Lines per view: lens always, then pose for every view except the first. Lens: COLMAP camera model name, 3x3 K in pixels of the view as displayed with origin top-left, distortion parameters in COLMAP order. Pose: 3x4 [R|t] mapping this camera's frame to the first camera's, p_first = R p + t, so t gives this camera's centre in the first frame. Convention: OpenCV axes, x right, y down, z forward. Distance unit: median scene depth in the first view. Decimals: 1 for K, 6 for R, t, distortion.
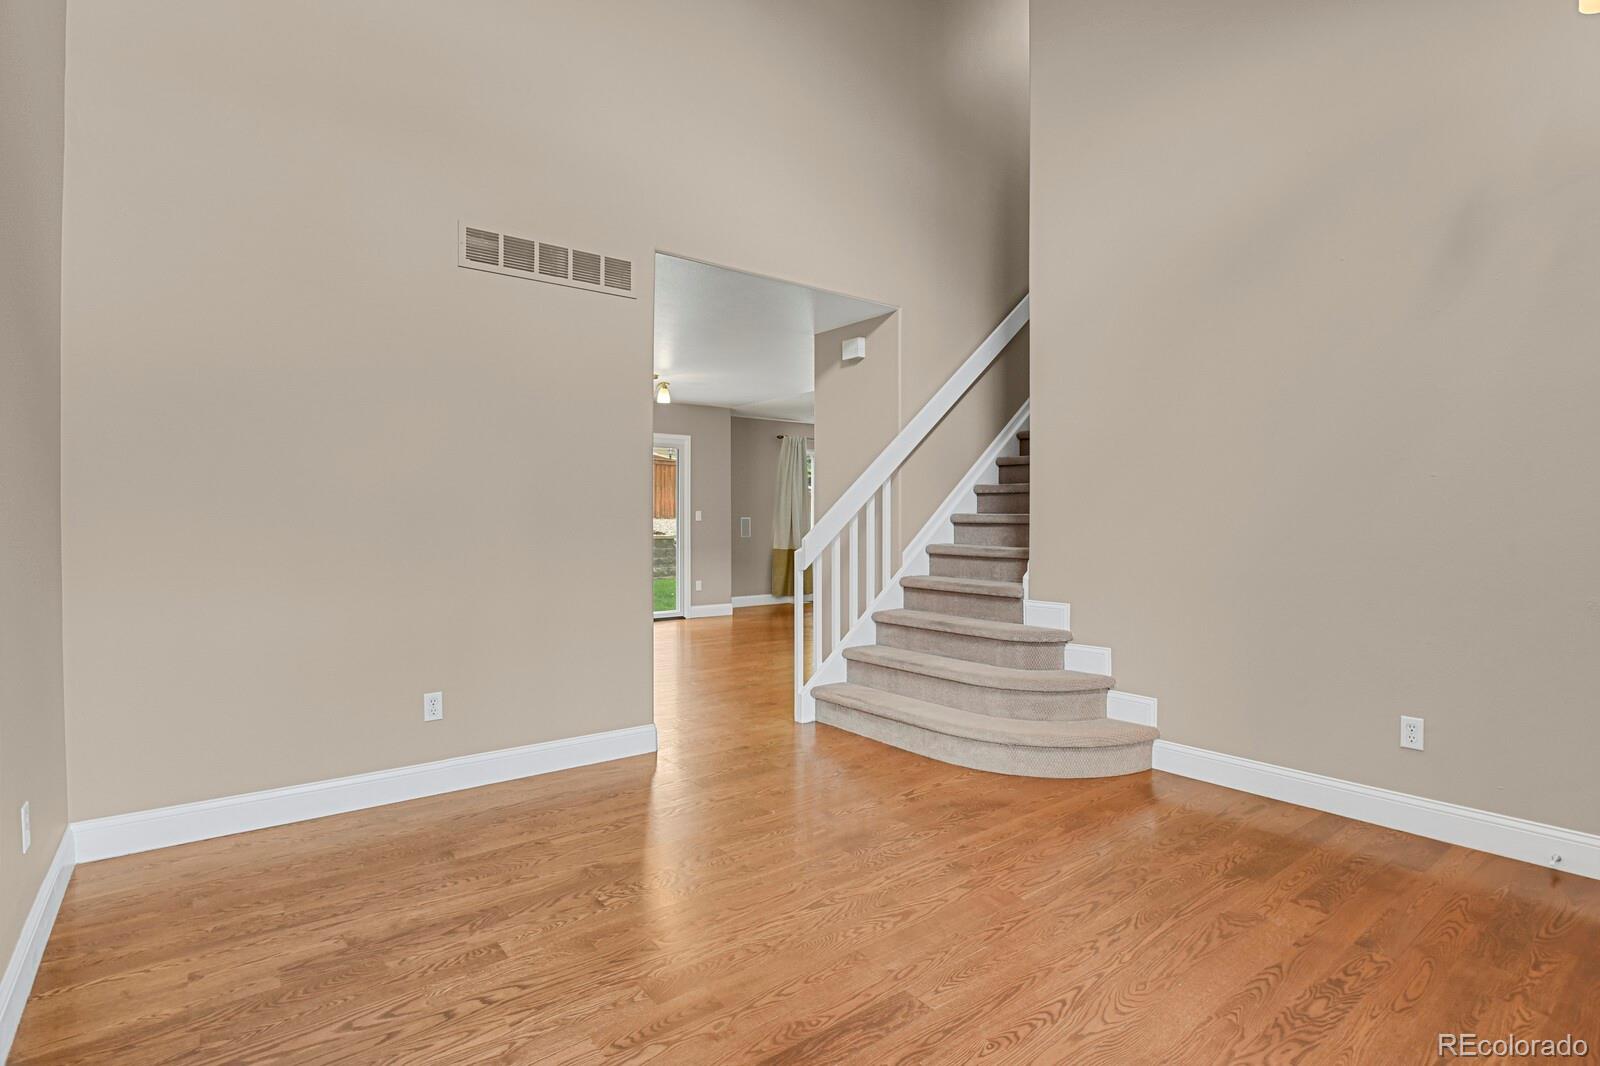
lens RADIAL K [[788.6, 0, 808.8], [0, 788.6, 528.1], [0, 0, 1]] dist [-0.015201, -0.009832]
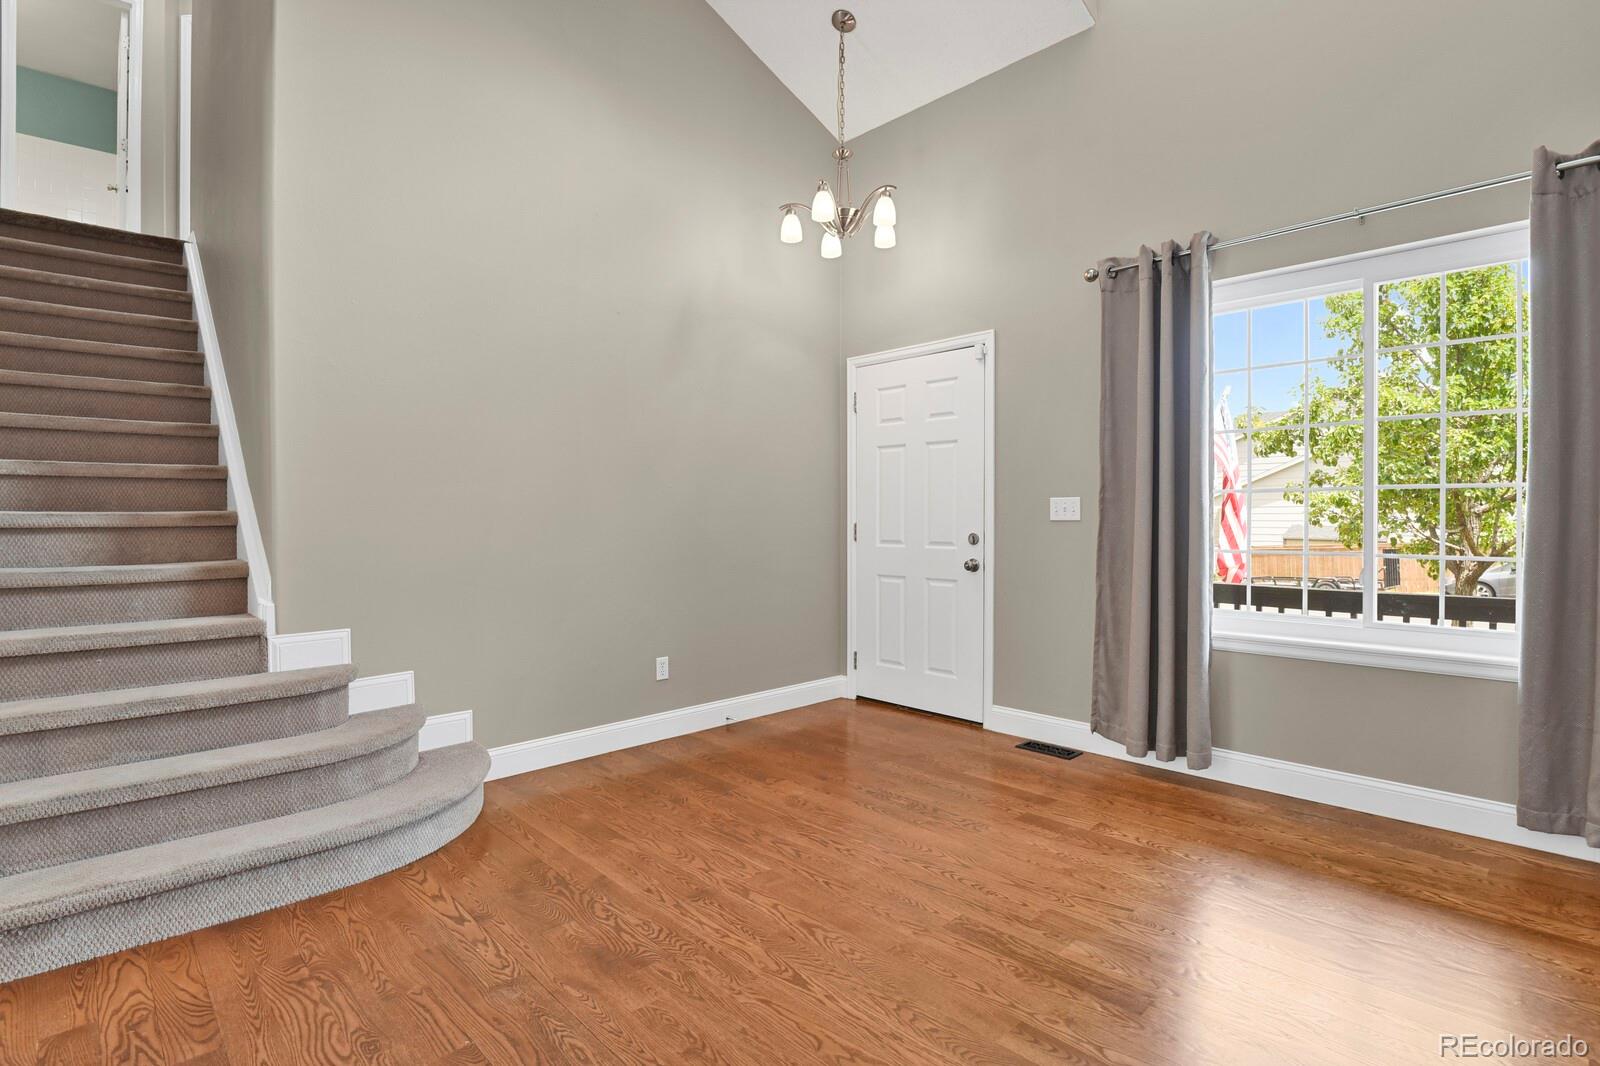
lens RADIAL K [[788.6, 0, 815.5], [0, 788.6, 529.0], [0, 0, 1]] dist [-0.015201, -0.009832]
pose [[-0.112211, -0.017649, 0.993528, -0.676959], [0.016619, 0.999669, 0.019635, -0.011690], [-0.993545, 0.018715, -0.111881, 0.891962]]
